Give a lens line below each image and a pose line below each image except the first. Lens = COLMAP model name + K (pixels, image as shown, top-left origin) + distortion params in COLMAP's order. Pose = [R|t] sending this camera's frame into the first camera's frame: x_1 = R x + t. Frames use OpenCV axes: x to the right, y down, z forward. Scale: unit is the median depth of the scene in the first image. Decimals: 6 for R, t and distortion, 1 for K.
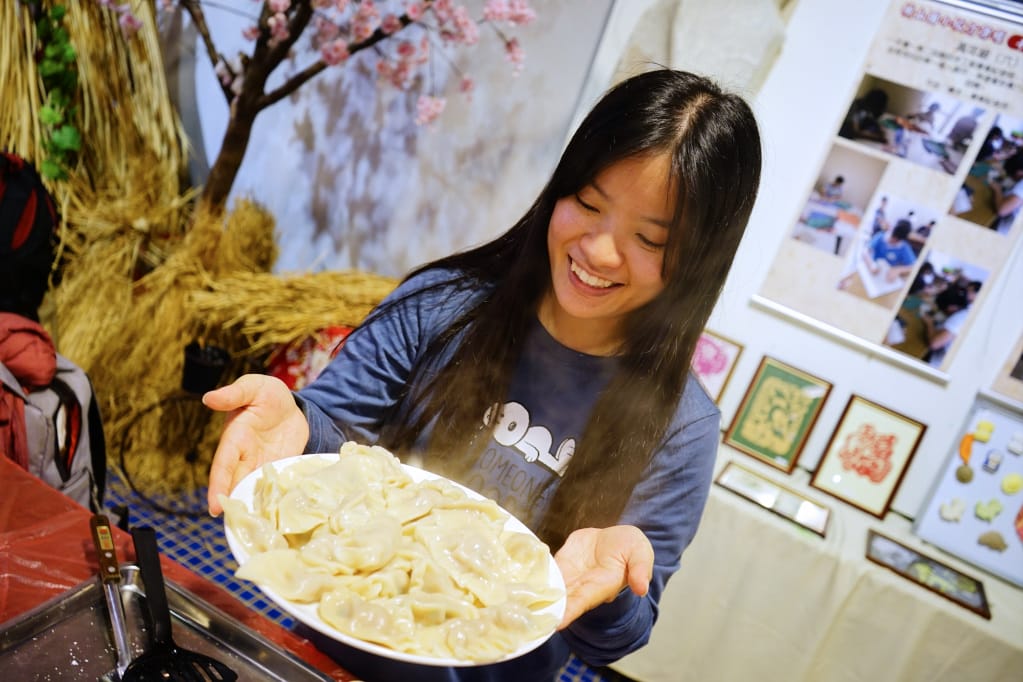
lens RADIAL K [[831.6, 0, 513.5], [0, 831.6, 343.2], [0, 0, 1]] dist [-0.008380, 0.009808]
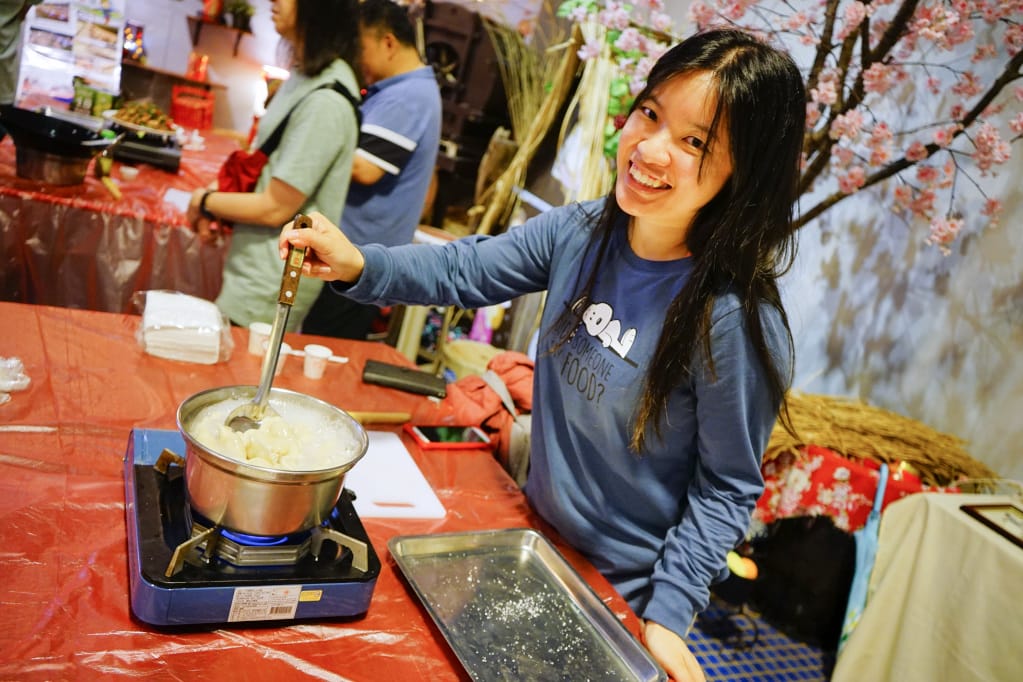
lens RADIAL K [[831.6, 0, 502.4], [0, 831.6, 341.5], [0, 0, 1]] dist [-0.008380, 0.009808]
pose [[0.785023, 0.075523, -0.614846, 0.080781], [-0.202342, 0.969360, -0.139277, 0.065877], [0.585489, 0.233745, 0.776251, -0.009529]]
